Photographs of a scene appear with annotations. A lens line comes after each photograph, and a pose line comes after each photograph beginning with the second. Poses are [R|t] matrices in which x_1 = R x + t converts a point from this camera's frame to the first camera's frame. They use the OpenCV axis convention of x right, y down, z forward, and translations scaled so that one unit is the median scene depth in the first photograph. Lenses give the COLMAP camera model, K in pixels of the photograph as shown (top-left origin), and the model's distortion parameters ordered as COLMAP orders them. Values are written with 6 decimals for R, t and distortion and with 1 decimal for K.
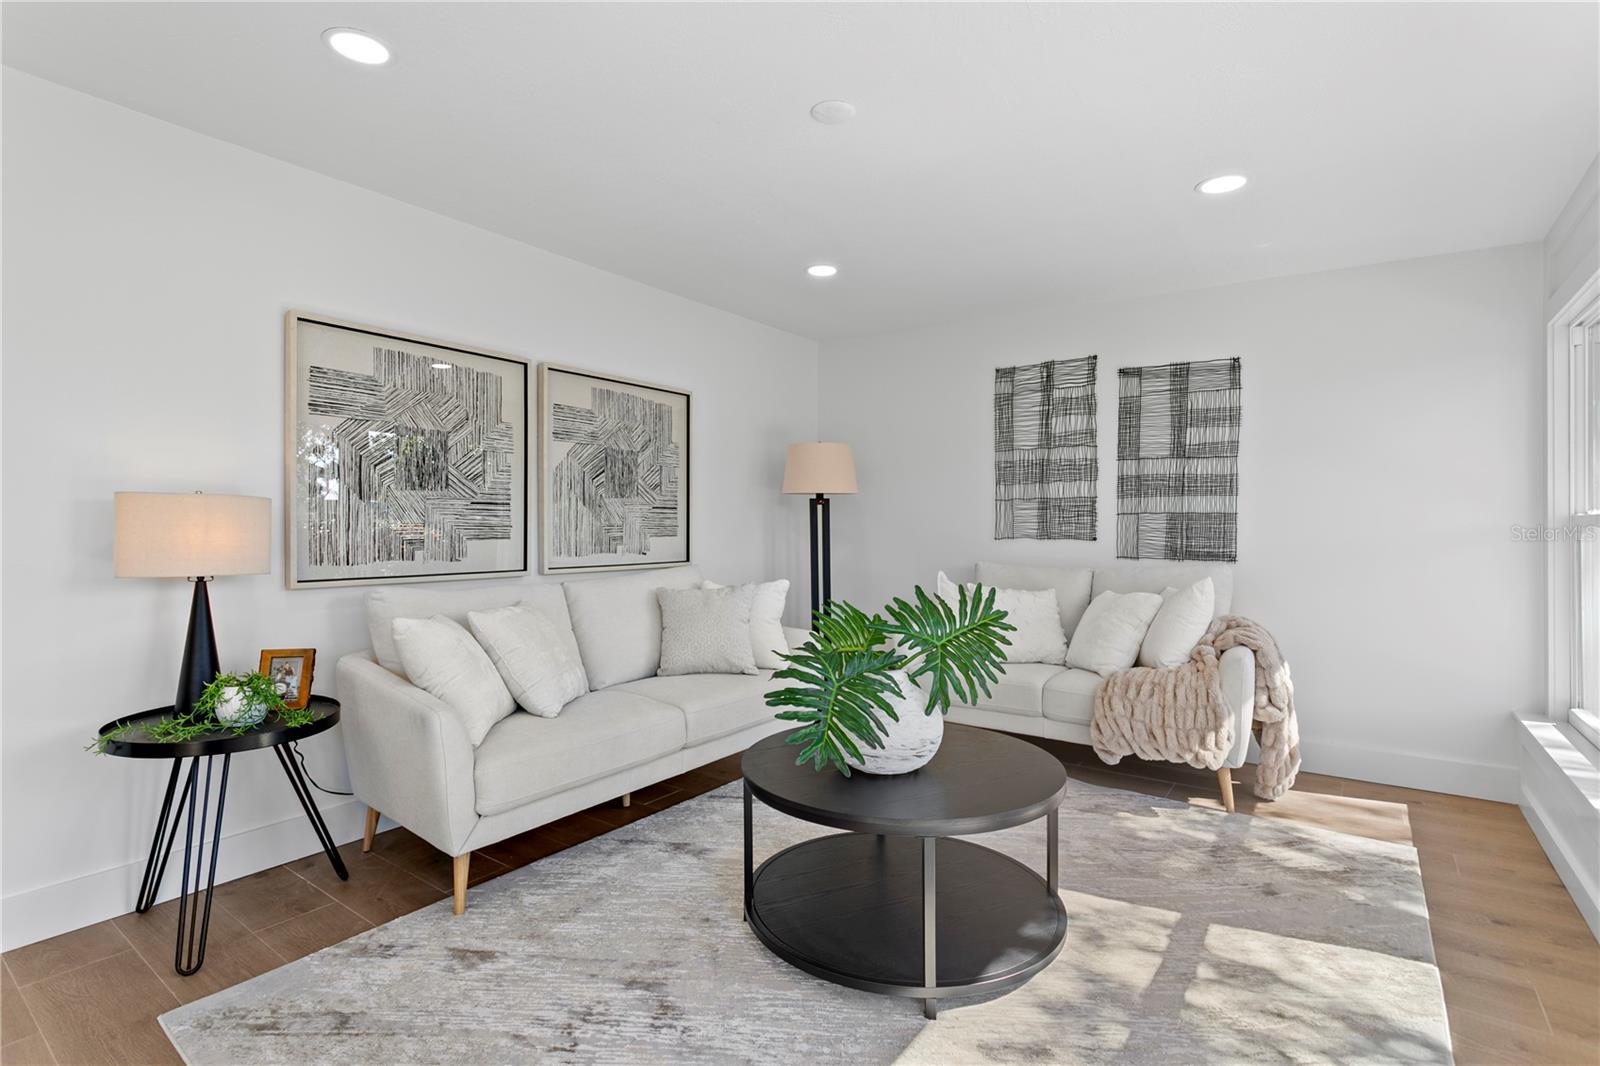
lens RADIAL K [[764.4, 0, 797.6], [0, 764.4, 525.5], [0, 0, 1]] dist [0.005980, 0.000230]
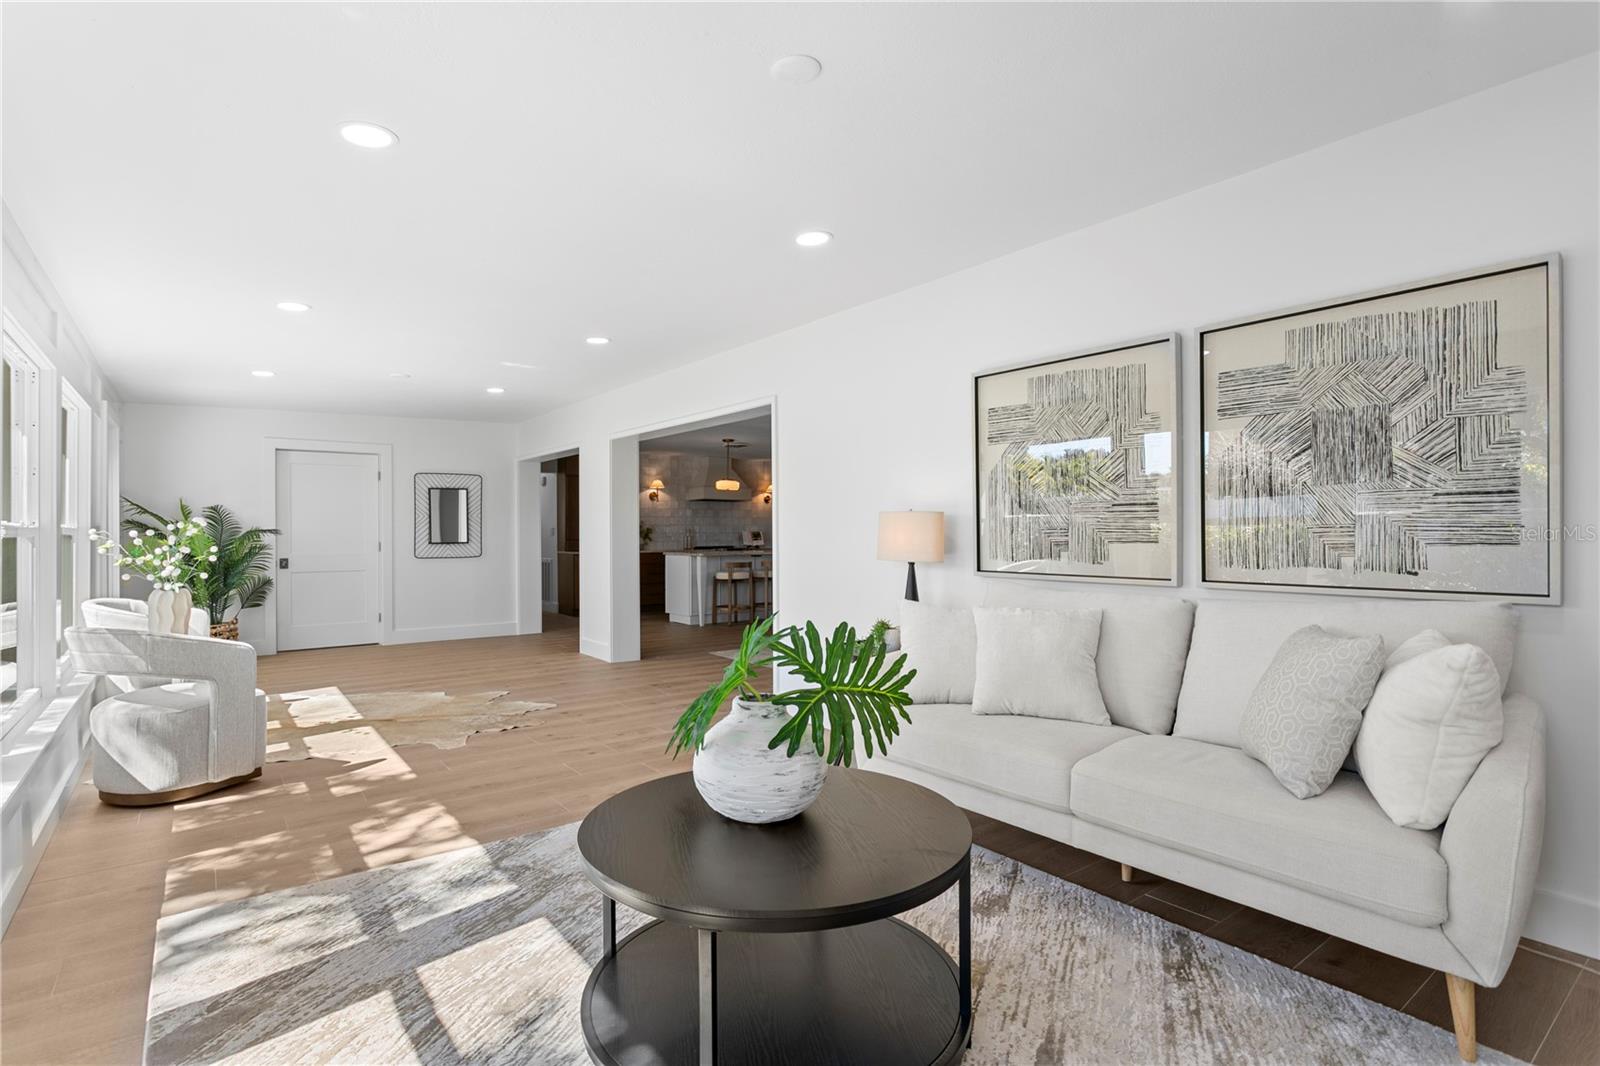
lens RADIAL K [[813.4, 0, 798.7], [0, 813.4, 533.6], [0, 0, 1]] dist [0.001636, 0.000060]
pose [[-0.286958, 0.003537, -0.957937, 0.671374], [0.007441, 0.999971, 0.001463, 0.002307], [0.957914, -0.006708, -0.286976, 0.903700]]
